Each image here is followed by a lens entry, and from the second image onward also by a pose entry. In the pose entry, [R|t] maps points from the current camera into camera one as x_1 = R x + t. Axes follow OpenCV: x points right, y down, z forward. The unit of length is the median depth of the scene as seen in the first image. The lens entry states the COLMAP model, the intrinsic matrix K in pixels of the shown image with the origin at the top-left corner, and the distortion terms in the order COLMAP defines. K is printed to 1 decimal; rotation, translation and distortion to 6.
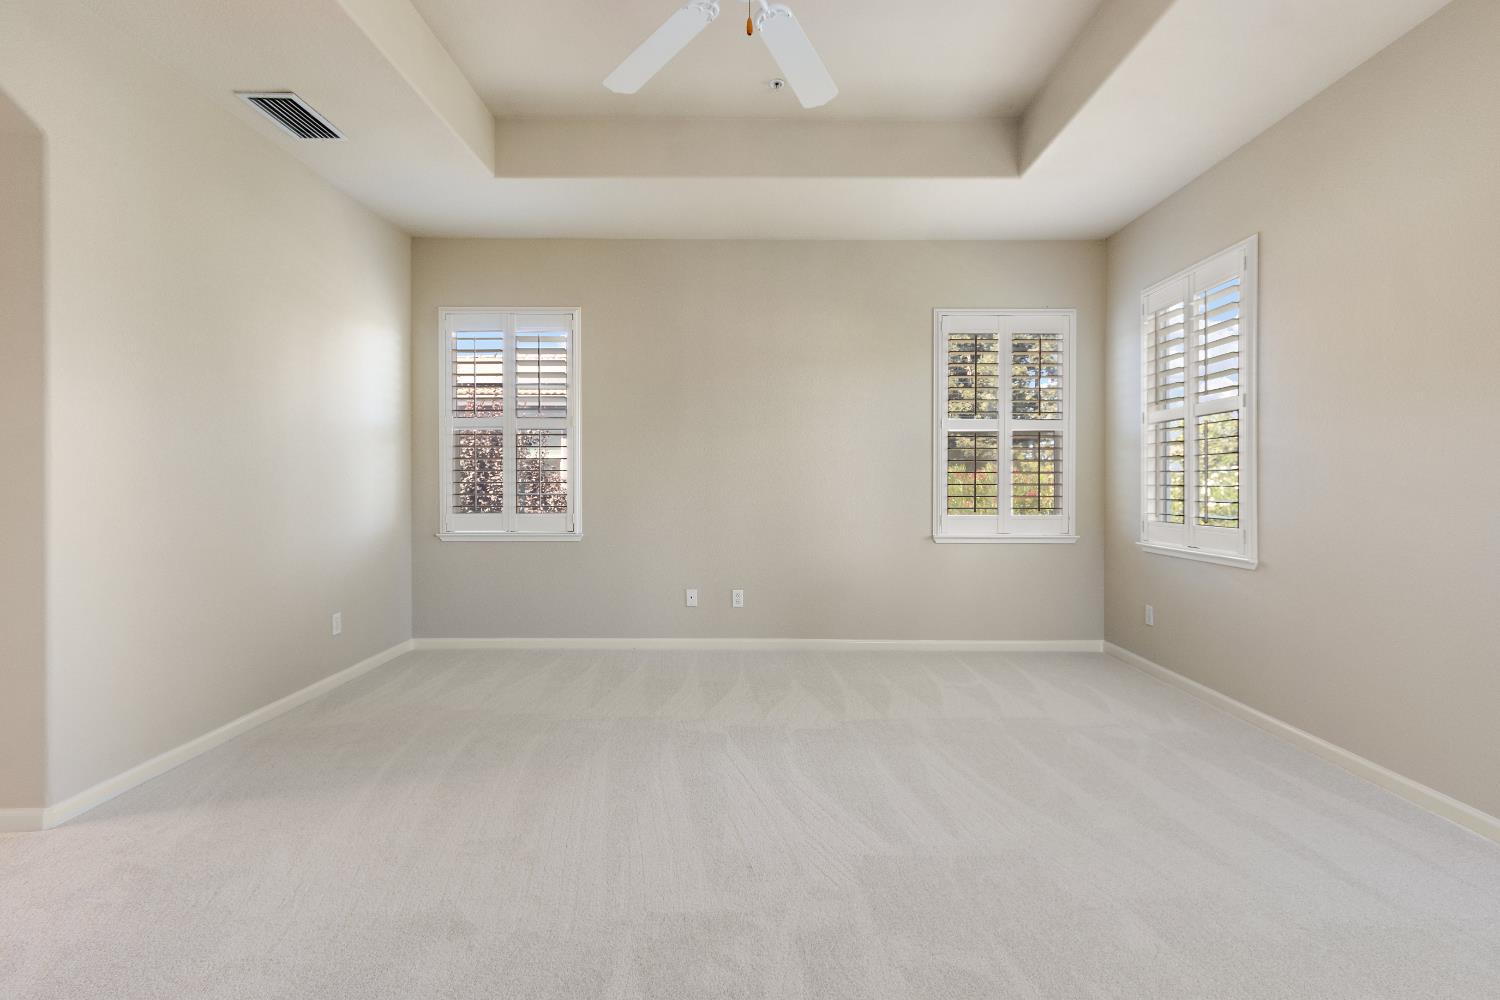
lens RADIAL K [[684.7, 0, 750.3], [0, 684.7, 485.3], [0, 0, 1]] dist [-0.000727, -0.000103]
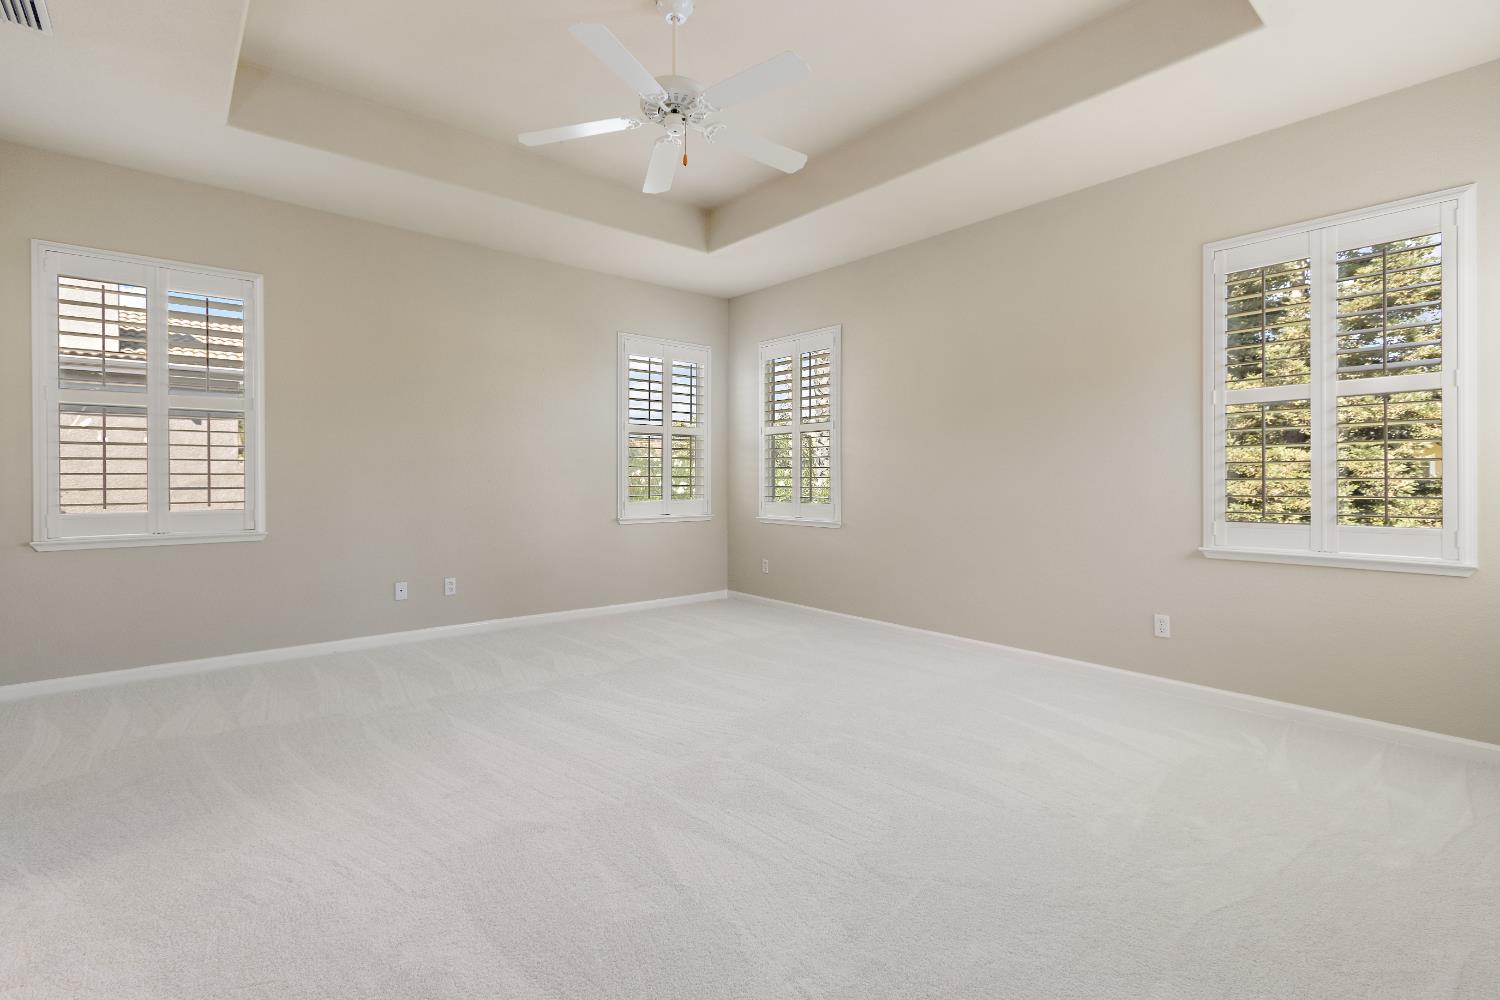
lens RADIAL K [[684.7, 0, 750.3], [0, 684.7, 485.3], [0, 0, 1]] dist [-0.000727, -0.000103]
pose [[0.757832, -0.007352, 0.652408, -0.382954], [-0.000086, 0.999935, 0.011368, 0.000158], [-0.652449, -0.008671, 0.757783, -0.087709]]
